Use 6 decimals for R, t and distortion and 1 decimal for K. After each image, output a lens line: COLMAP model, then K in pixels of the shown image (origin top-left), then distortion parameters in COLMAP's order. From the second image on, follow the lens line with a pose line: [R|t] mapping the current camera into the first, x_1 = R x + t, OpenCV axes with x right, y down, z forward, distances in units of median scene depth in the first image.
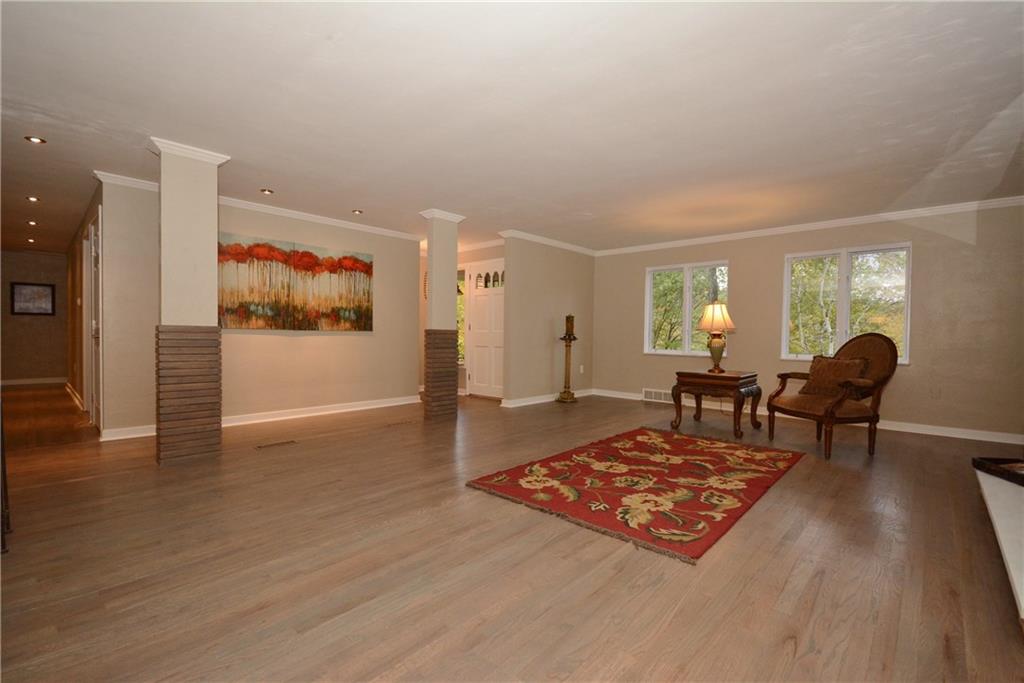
lens RADIAL K [[448.6, 0, 512.0], [0, 448.6, 341.5], [0, 0, 1]] dist [-0.001411, -0.009522]
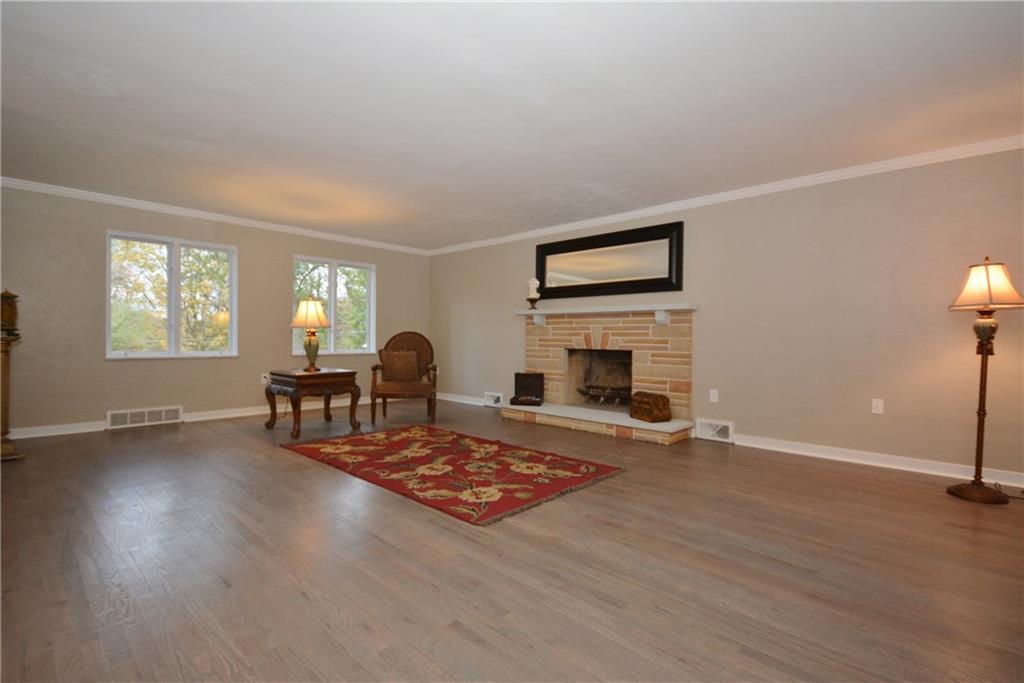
lens RADIAL K [[472.4, 0, 512.0], [0, 472.4, 341.5], [0, 0, 1]] dist [0.001167, 0.000161]
pose [[0.010508, -0.020454, 0.999736, -0.869082], [0.003522, 0.999785, 0.020418, -0.022362], [-0.999939, 0.003306, 0.010578, 0.877817]]
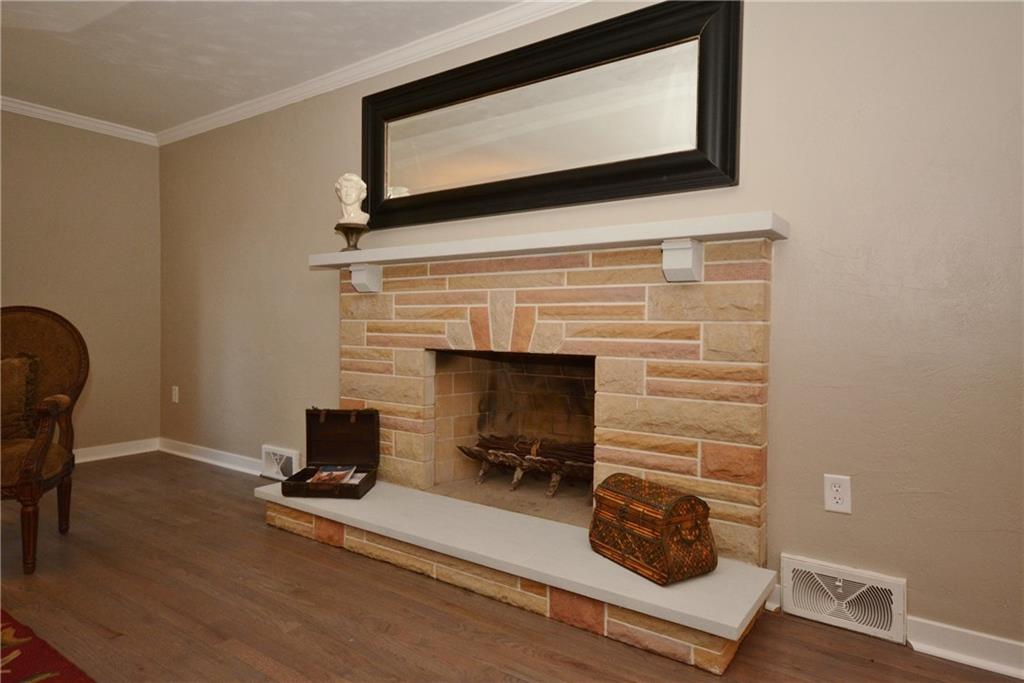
lens RADIAL K [[605.6, 0, 512.0], [0, 605.6, 341.5], [0, 0, 1]] dist [0.051397, 0.000320]
pose [[-0.137231, -0.041343, 0.989676, -0.014814], [0.003448, 0.999103, 0.042215, -0.008560], [-0.990533, 0.009206, -0.136965, 0.696786]]
